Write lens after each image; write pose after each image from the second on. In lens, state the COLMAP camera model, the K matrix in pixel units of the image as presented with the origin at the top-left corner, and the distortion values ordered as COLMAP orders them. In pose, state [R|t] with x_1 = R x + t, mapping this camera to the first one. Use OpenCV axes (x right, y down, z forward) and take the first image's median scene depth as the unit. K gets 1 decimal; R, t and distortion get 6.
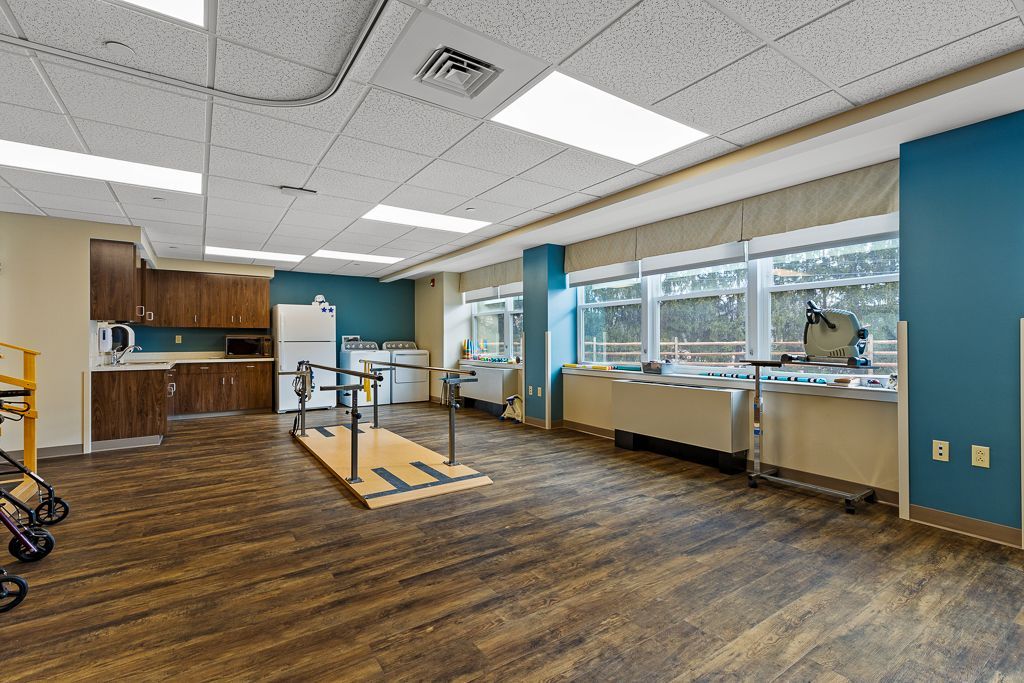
lens RADIAL K [[464.5, 0, 528.7], [0, 464.5, 338.1], [0, 0, 1]] dist [0.009175, -0.000539]
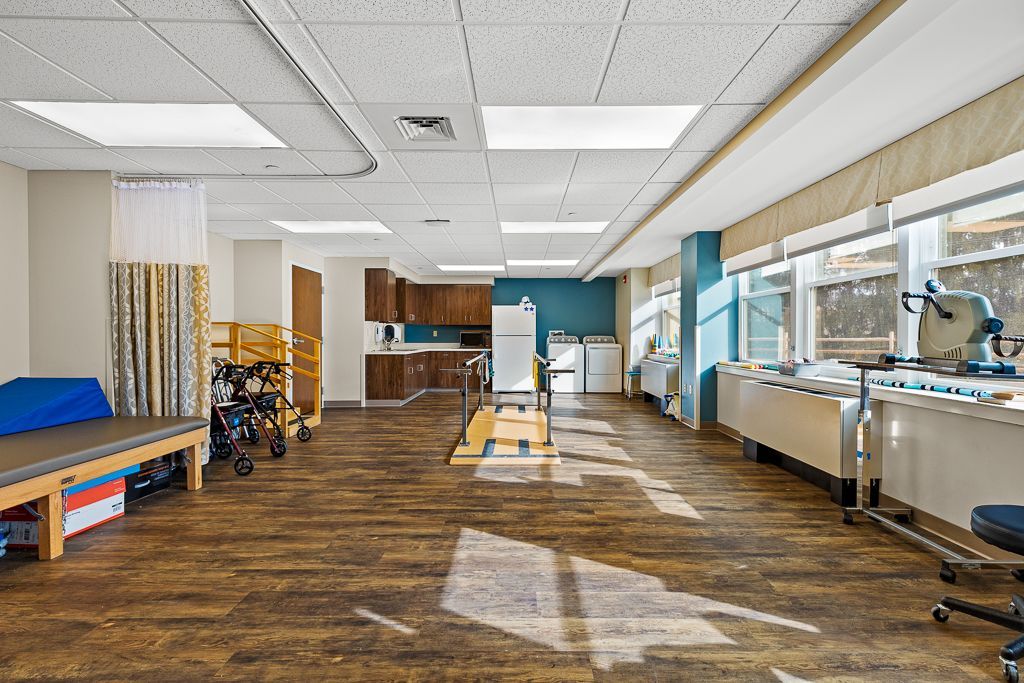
lens RADIAL K [[464.5, 0, 526.2], [0, 464.5, 338.8], [0, 0, 1]] dist [0.009175, -0.000539]
pose [[0.821584, 0.007213, -0.570042, 0.467184], [-0.000005, 0.999920, 0.012646, 0.000725], [0.570088, -0.010387, 0.821518, 0.051708]]
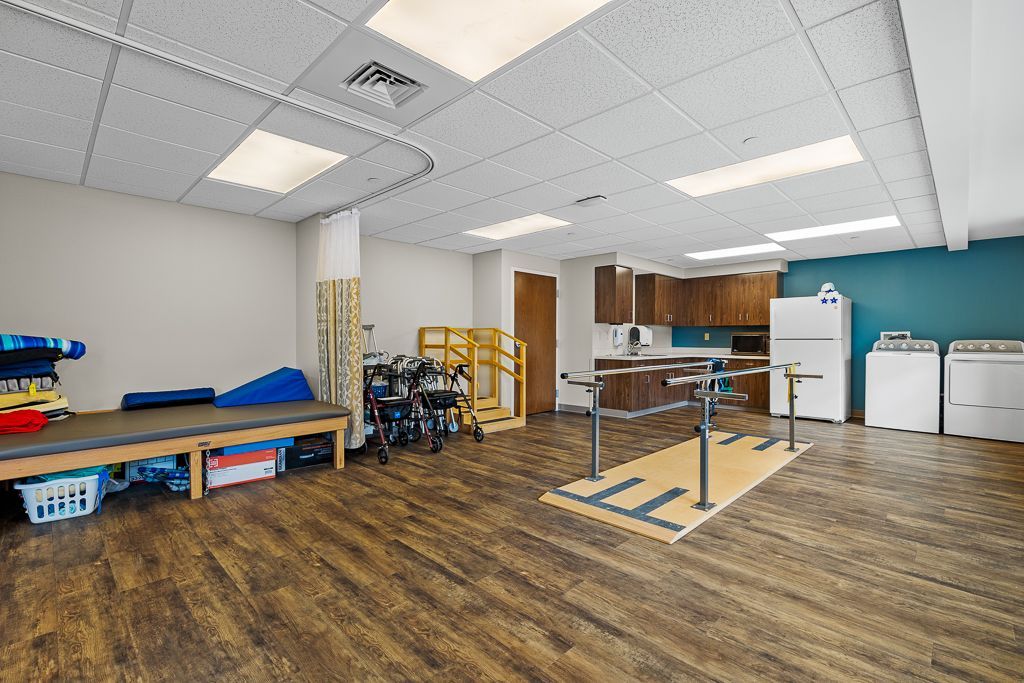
lens RADIAL K [[464.5, 0, 519.1], [0, 464.5, 337.7], [0, 0, 1]] dist [0.009175, -0.000539]
pose [[0.178055, 0.001841, -0.984019, 0.547523], [0.002047, 0.999995, 0.002241, 0.003065], [0.984018, -0.002414, 0.178050, 0.636848]]
